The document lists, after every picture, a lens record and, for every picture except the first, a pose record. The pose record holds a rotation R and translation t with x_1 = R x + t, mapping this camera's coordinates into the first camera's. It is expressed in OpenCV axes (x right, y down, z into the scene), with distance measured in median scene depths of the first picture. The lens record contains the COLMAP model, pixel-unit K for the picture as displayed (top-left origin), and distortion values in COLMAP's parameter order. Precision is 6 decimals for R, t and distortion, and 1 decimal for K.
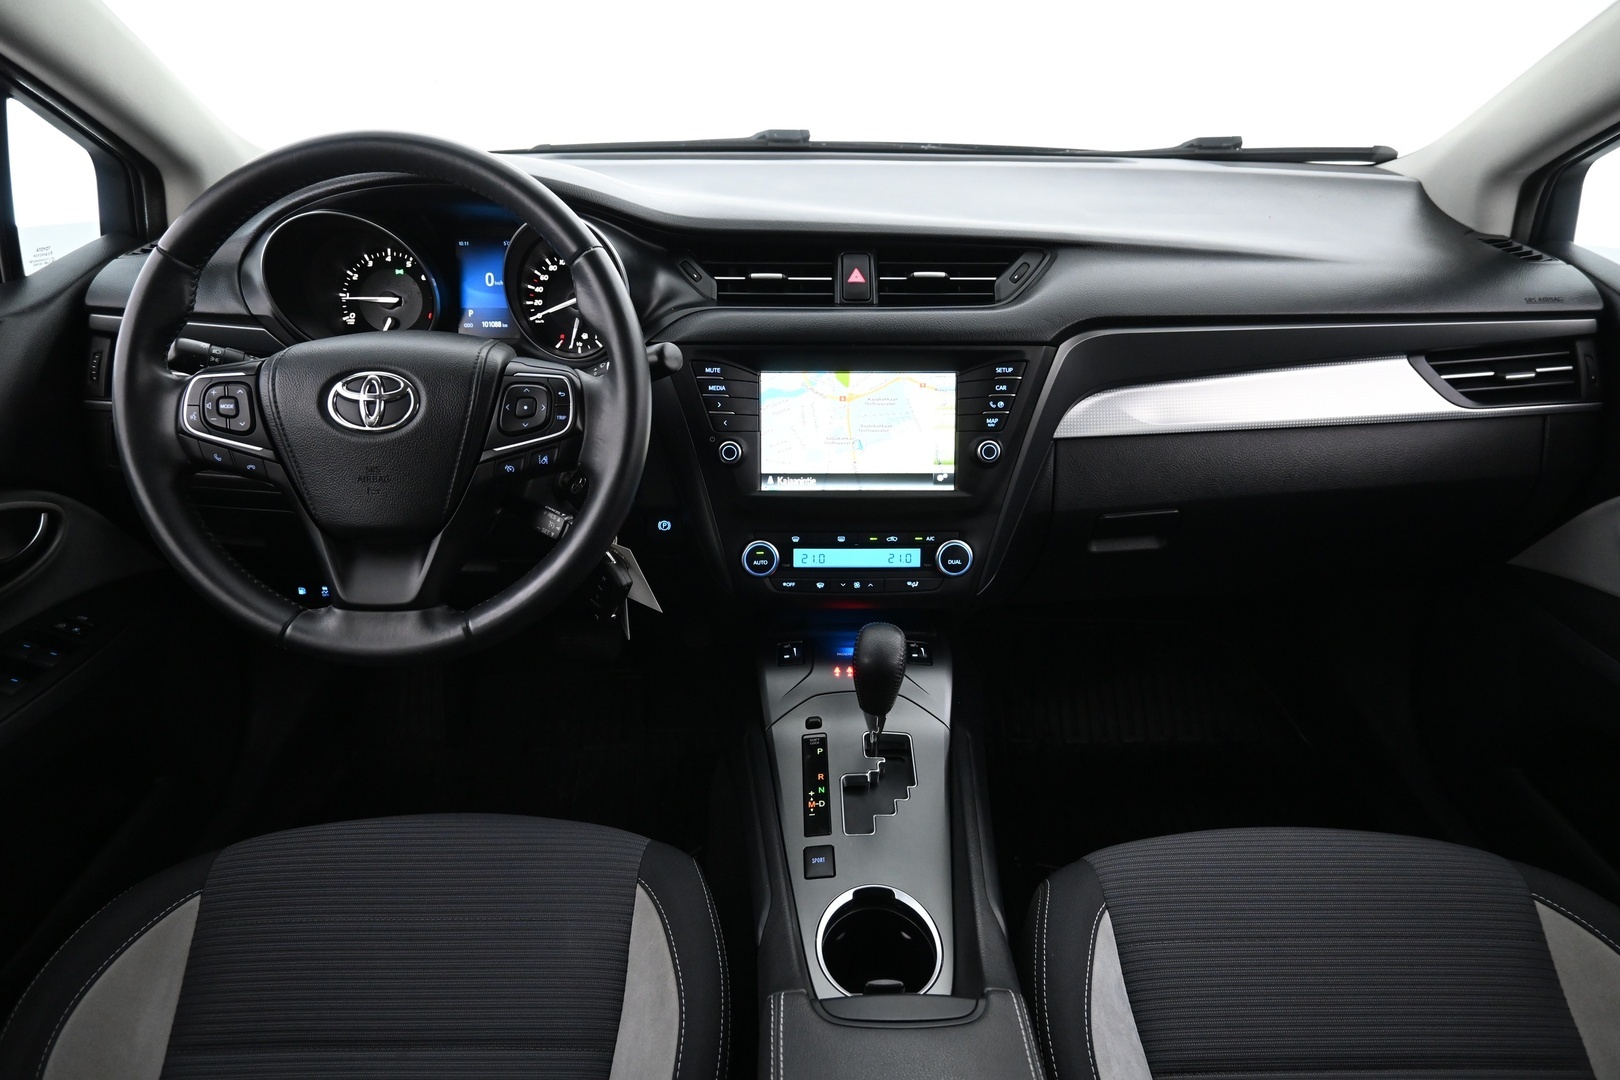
lens RADIAL K [[1113.2, 0, 808.4], [0, 1113.2, 544.0], [0, 0, 1]] dist [-0.019799, 0.000076]
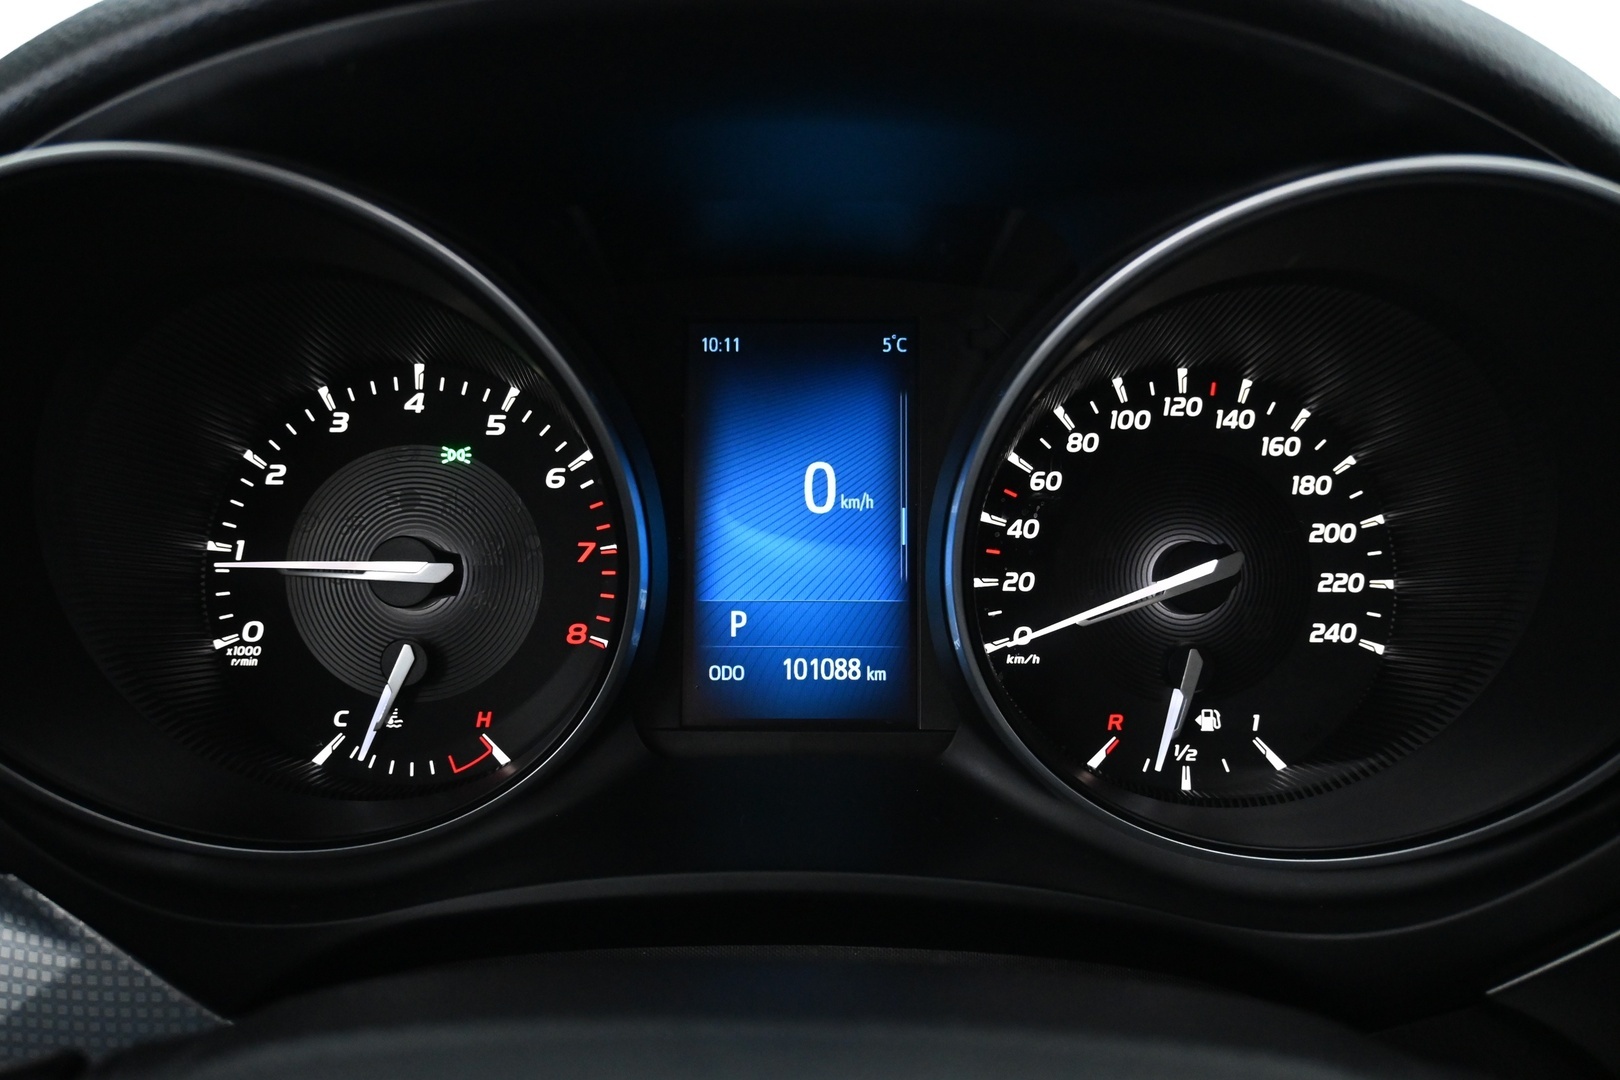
lens RADIAL K [[1490.1, 0, 813.5], [0, 1490.1, 543.7], [0, 0, 1]] dist [-0.011866, 0.000000]
pose [[0.999559, 0.004400, -0.029381, -0.288387], [-0.009423, 0.984863, -0.173079, -0.175102], [0.028175, 0.173279, 0.984470, 0.702021]]
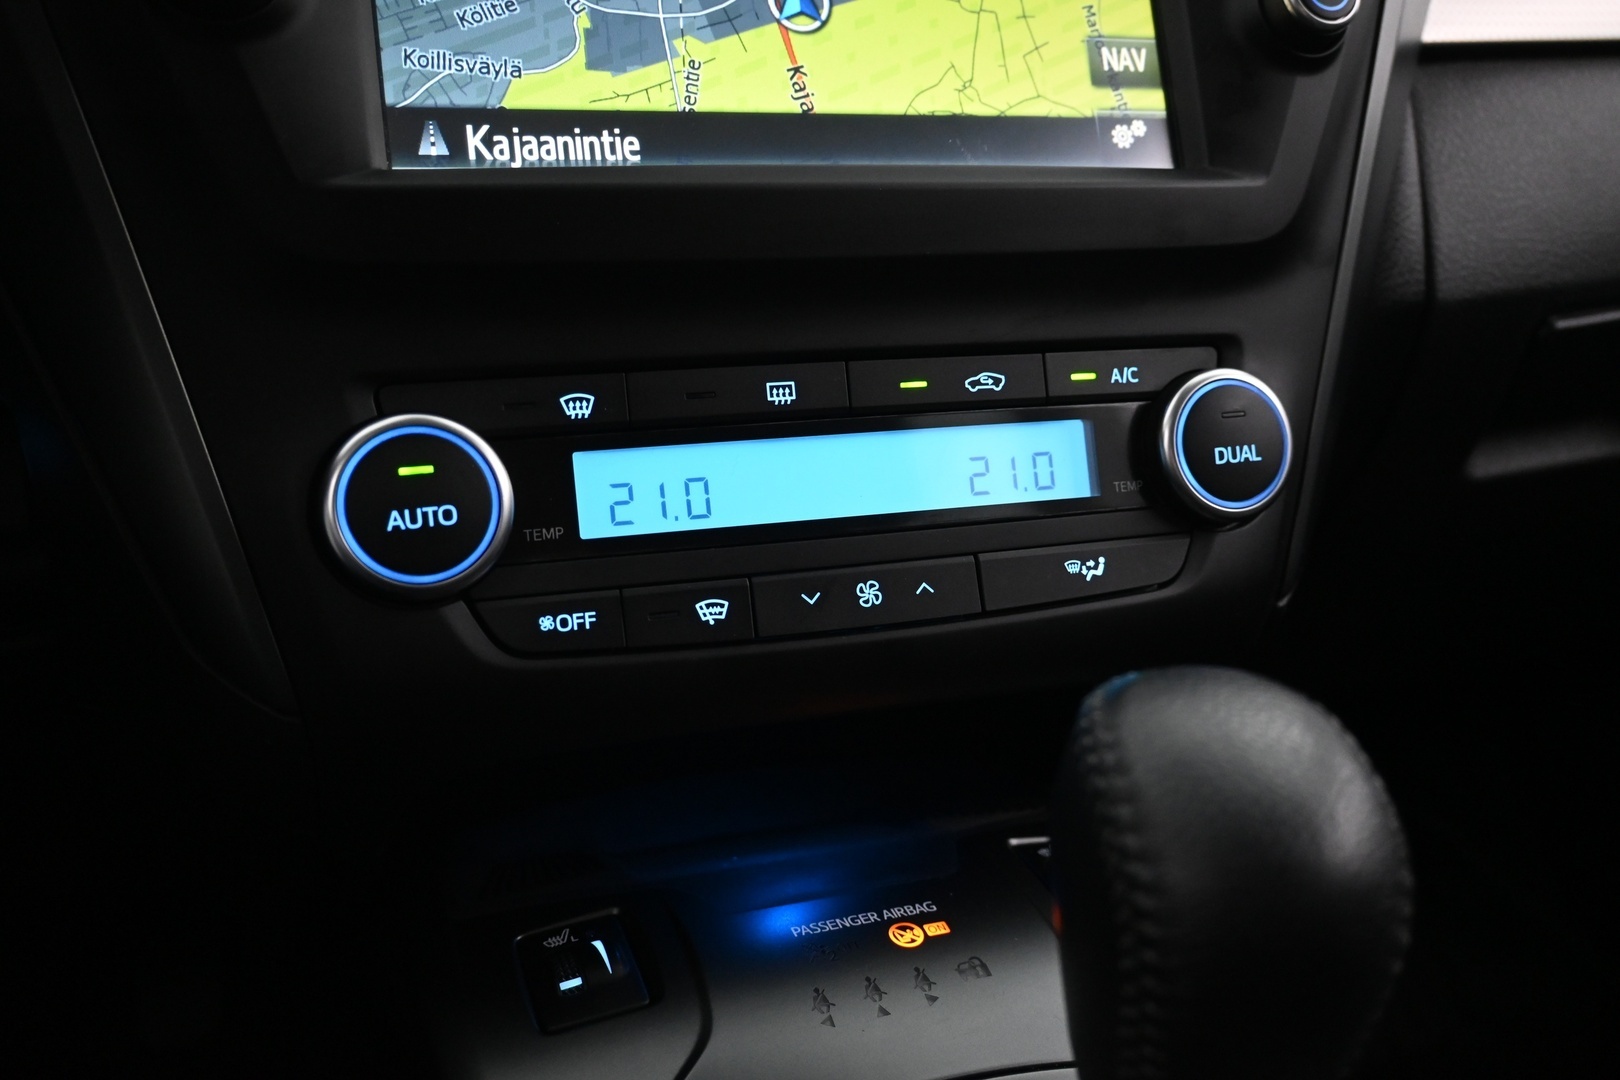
lens RADIAL K [[1457.2, 0, 810.3], [0, 1457.2, 542.4], [0, 0, 1]] dist [-0.001728, 0.001951]
pose [[0.947784, -0.088966, 0.306253, -0.056751], [0.149584, 0.972129, -0.180526, 0.077944], [-0.281656, 0.216910, 0.934676, 0.723203]]
